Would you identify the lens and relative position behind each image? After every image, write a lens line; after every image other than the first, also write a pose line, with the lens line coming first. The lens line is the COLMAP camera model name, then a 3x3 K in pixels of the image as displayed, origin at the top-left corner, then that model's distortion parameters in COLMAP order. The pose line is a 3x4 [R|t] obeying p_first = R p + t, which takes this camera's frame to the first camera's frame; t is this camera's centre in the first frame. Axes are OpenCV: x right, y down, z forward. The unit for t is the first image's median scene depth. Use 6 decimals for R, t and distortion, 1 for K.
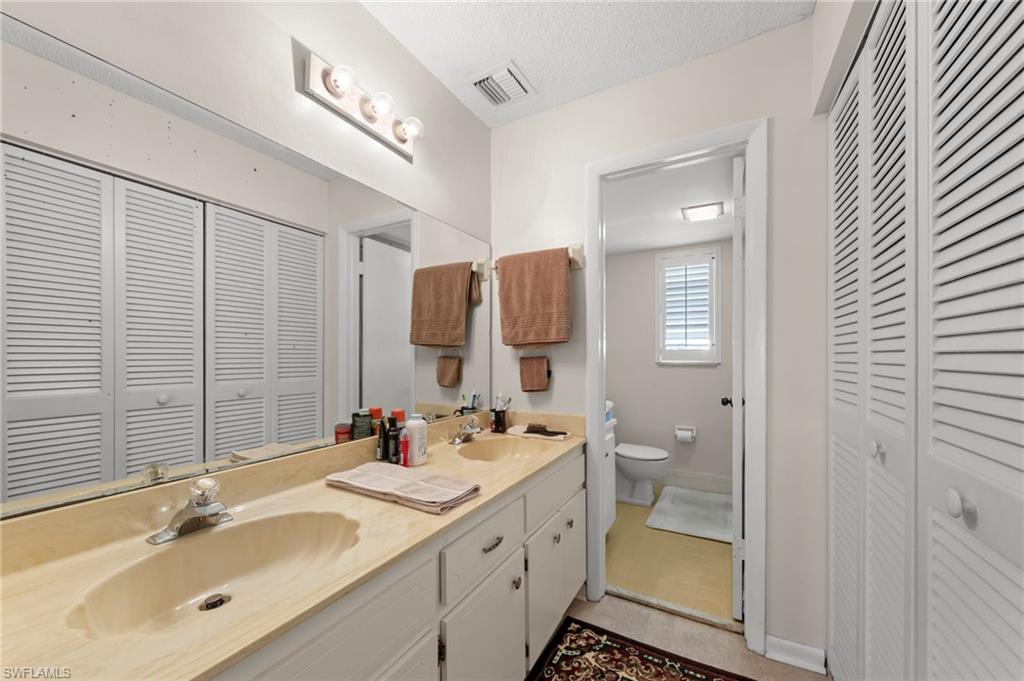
lens RADIAL K [[383.4, 0, 507.3], [0, 383.4, 349.6], [0, 0, 1]] dist [0.003329, 0.000060]
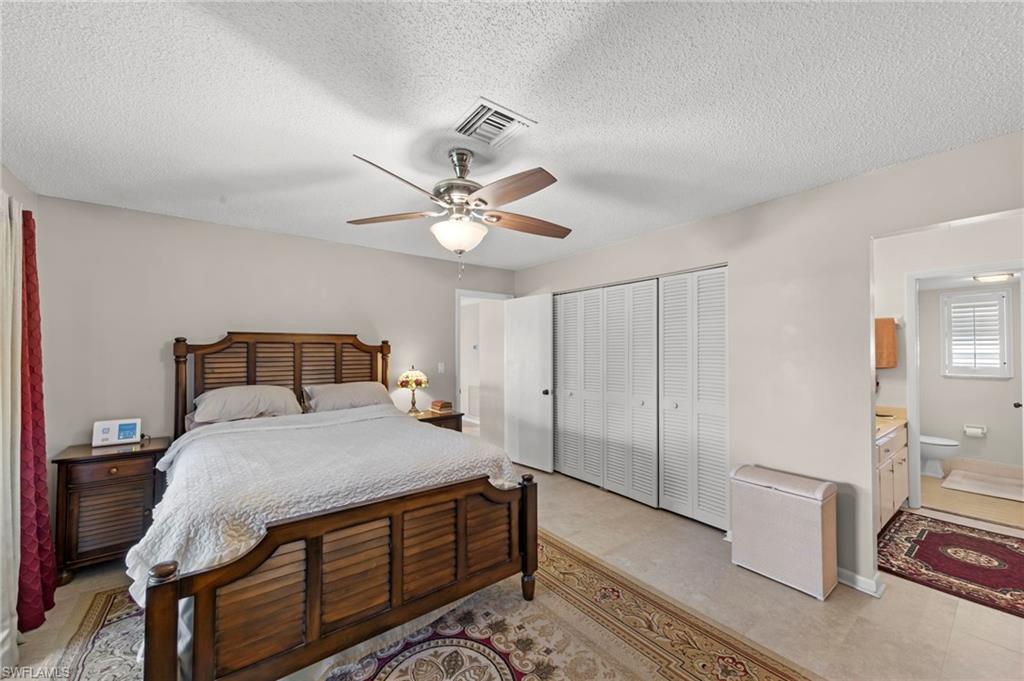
lens RADIAL K [[388.3, 0, 504.7], [0, 388.3, 341.9], [0, 0, 1]] dist [0.010398, -0.001553]
pose [[0.918455, -0.006178, -0.395477, -0.820766], [0.003224, 0.999962, -0.008134, -0.135866], [0.395512, 0.006195, 0.918440, -1.494392]]
